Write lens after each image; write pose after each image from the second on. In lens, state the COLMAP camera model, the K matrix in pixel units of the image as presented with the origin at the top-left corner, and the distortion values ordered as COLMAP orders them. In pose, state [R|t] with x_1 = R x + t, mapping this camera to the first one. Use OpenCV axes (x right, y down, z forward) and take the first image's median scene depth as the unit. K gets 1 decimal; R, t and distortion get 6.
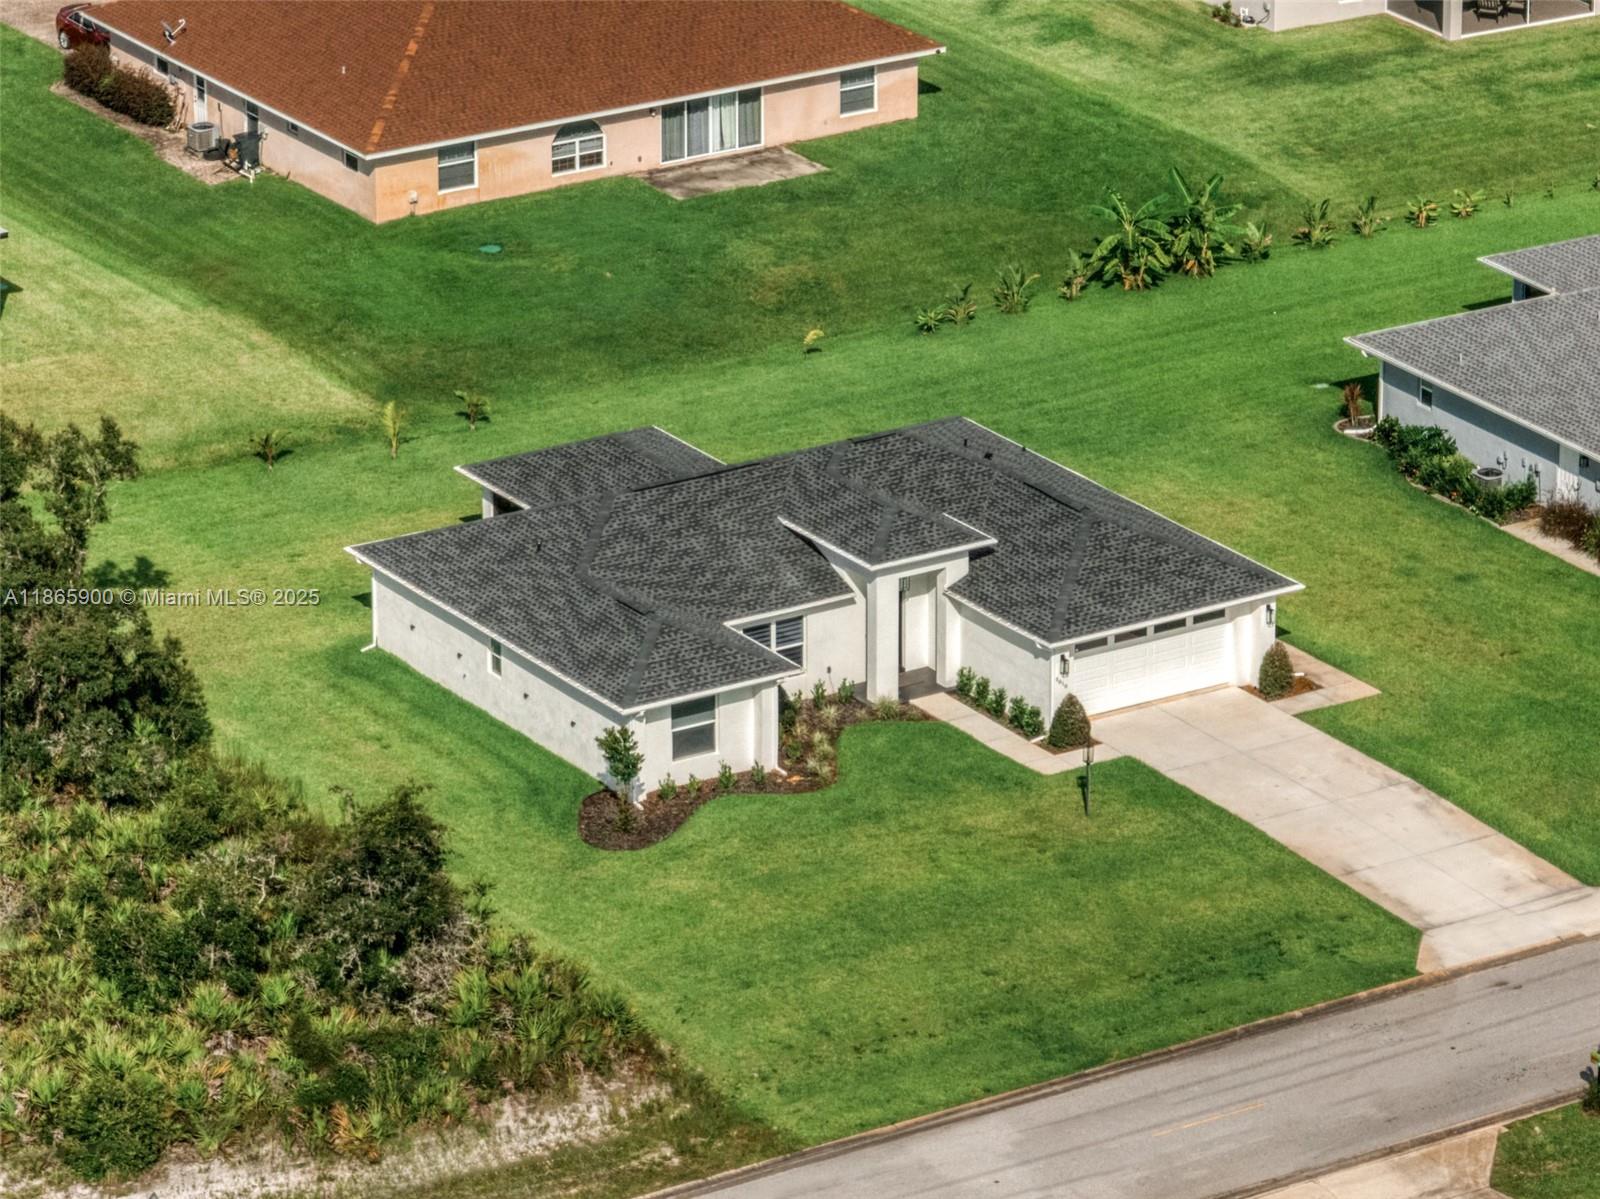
lens RADIAL K [[7465.5, 0, 800.0], [0, 7465.5, 599.5], [0, 0, 1]] dist [-0.227402, -6.965363]
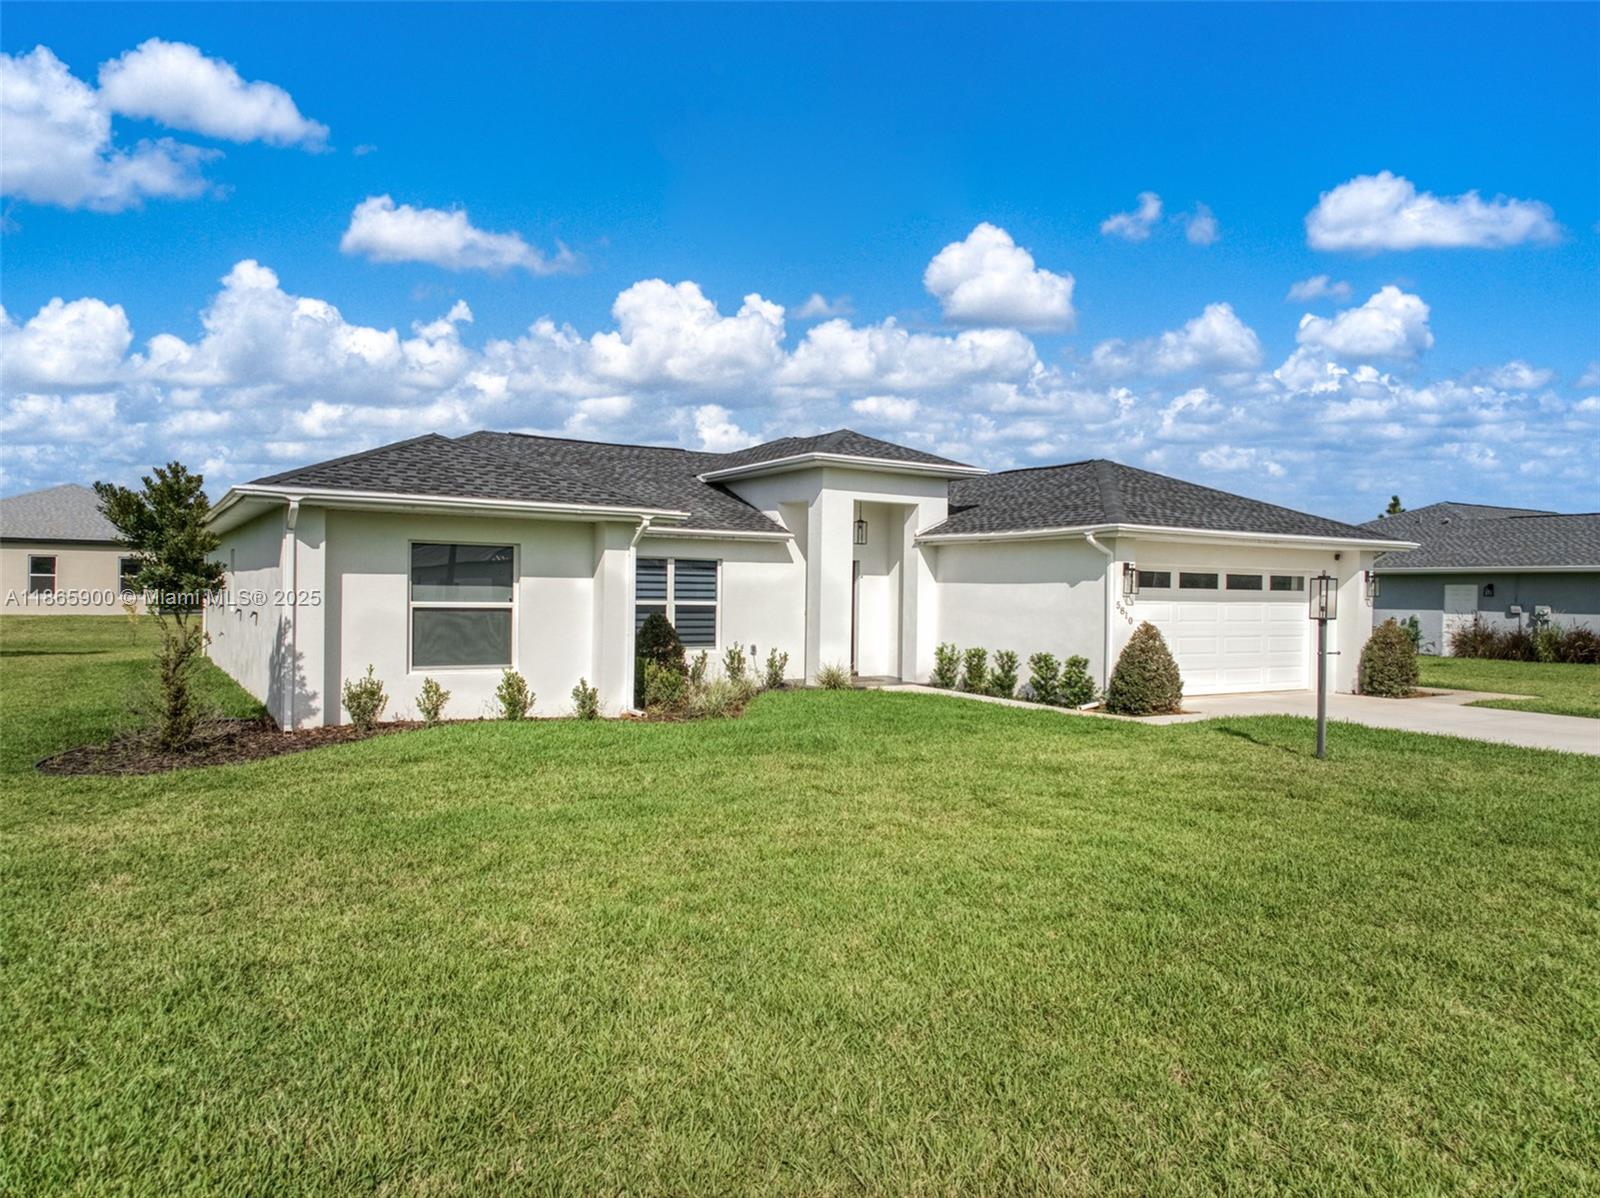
lens RADIAL K [[1083.0, 0, 806.3], [0, 1083.0, 599.9], [0, 0, 1]] dist [0.021849, -0.017694]
pose [[0.999836, 0.016656, -0.007067, 0.009629], [-0.018074, 0.937548, -0.347387, 0.040777], [0.000840, 0.347458, 0.937695, 0.903425]]
